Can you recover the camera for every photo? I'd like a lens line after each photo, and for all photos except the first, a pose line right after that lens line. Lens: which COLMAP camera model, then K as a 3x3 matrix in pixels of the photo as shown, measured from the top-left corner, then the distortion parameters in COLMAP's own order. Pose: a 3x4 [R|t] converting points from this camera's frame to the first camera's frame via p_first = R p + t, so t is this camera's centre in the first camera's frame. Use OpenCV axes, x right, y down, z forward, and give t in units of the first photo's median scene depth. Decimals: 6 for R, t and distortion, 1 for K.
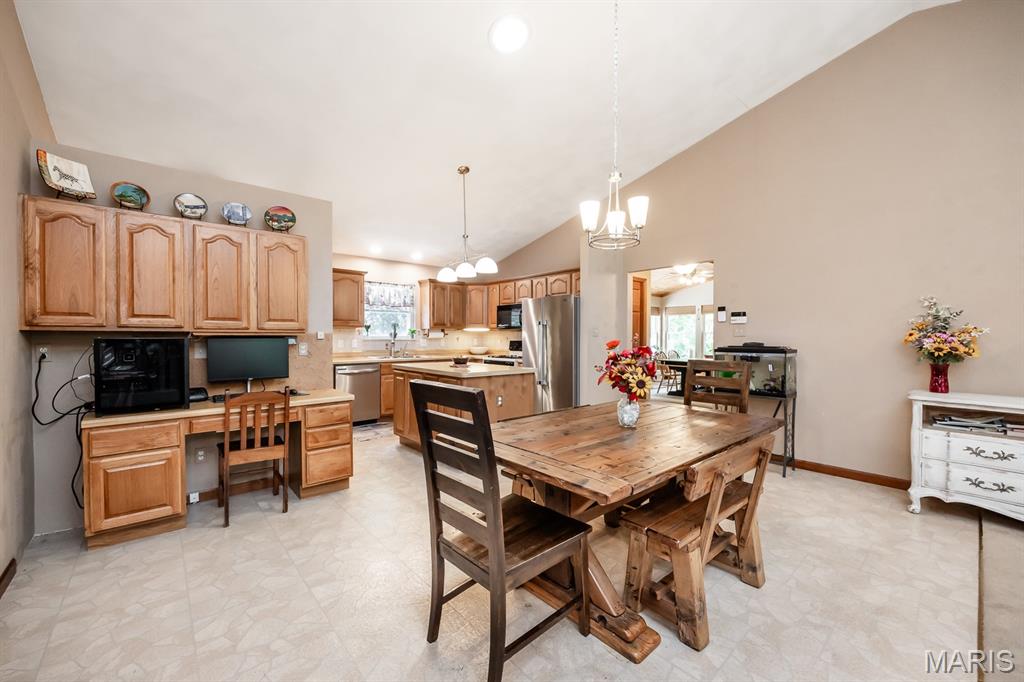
lens RADIAL K [[409.9, 0, 508.5], [0, 409.9, 339.6], [0, 0, 1]] dist [0.006171, -0.000095]
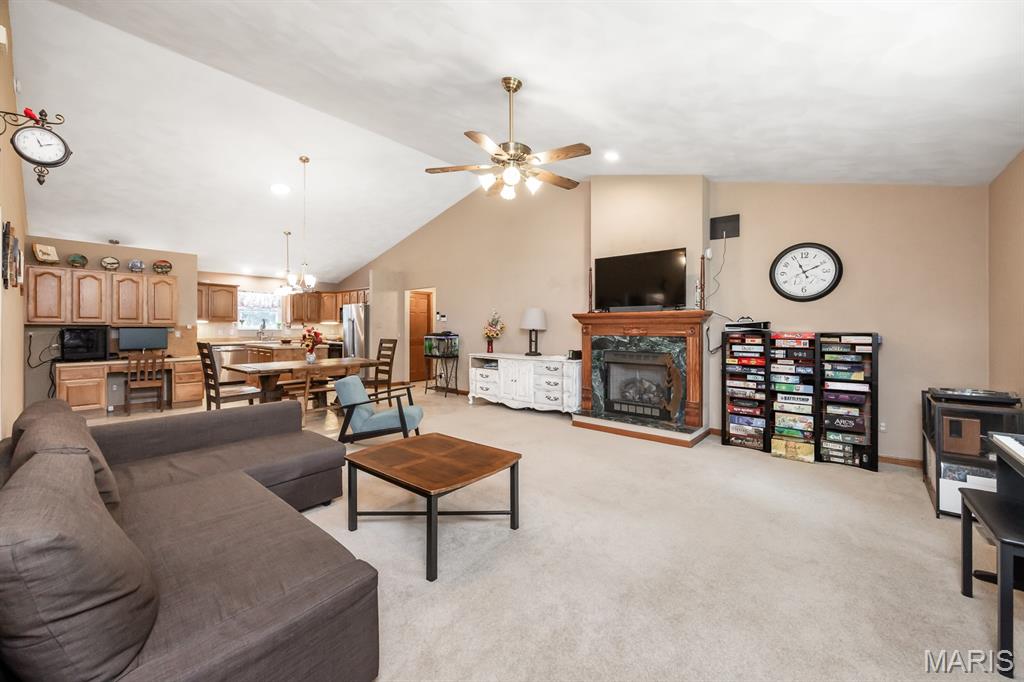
lens RADIAL K [[396.4, 0, 518.5], [0, 396.4, 328.4], [0, 0, 1]] dist [0.006020, 0.000068]
pose [[0.988909, 0.001484, 0.148518, 0.884775], [-0.000499, 0.999978, -0.006668, 0.009343], [-0.148524, 0.006520, 0.988887, -1.185646]]
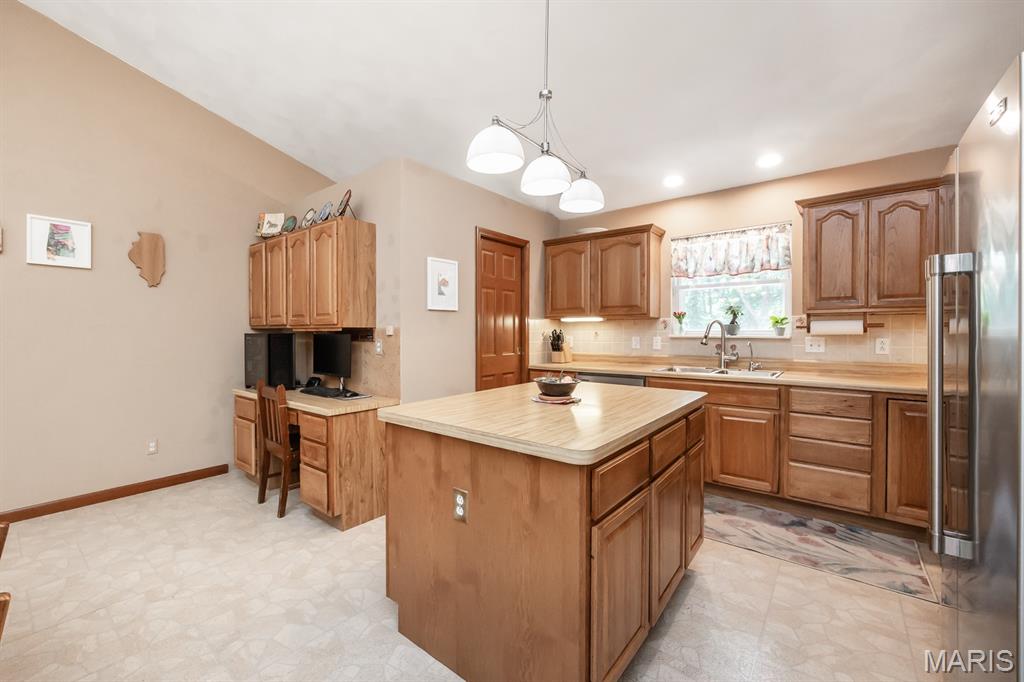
lens RADIAL K [[429.5, 0, 469.1], [0, 429.5, 336.8], [0, 0, 1]] dist [-0.003425, -0.000575]
pose [[0.129774, 0.008740, -0.991505, 0.463201], [-0.006170, 0.999949, 0.008007, -0.006133], [0.991524, 0.005078, 0.129821, 1.232276]]
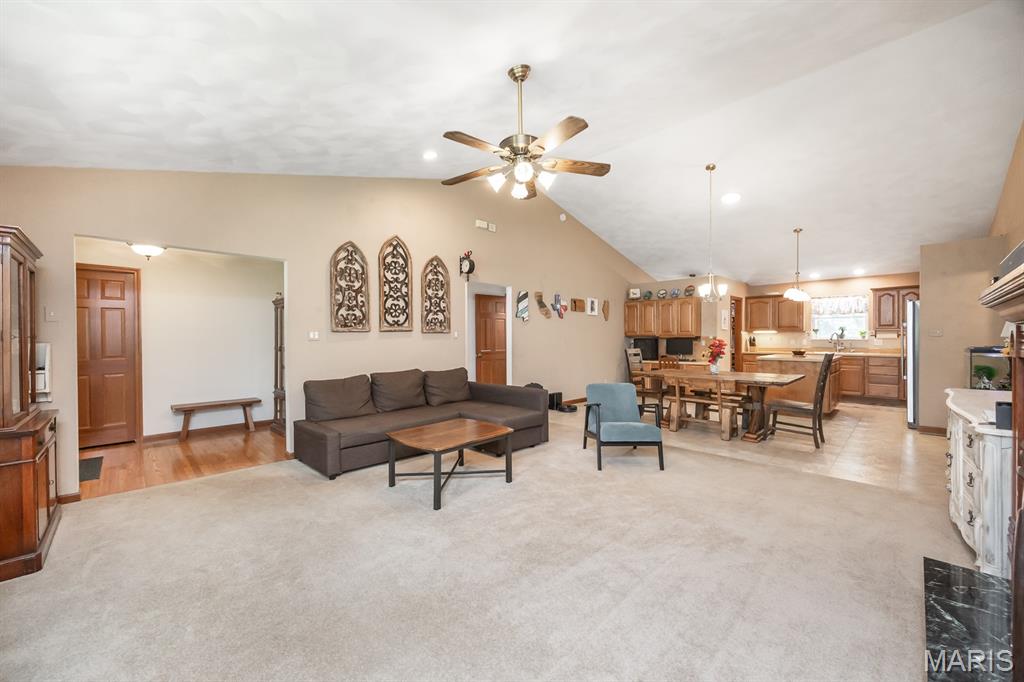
lens RADIAL K [[396.4, 0, 497.6], [0, 396.4, 339.1], [0, 0, 1]] dist [0.006020, 0.000068]
pose [[0.039699, 0.000503, -0.999212, 1.935209], [-0.003990, 0.999992, 0.000345, 0.004820], [0.999204, 0.003973, 0.039700, -0.277258]]
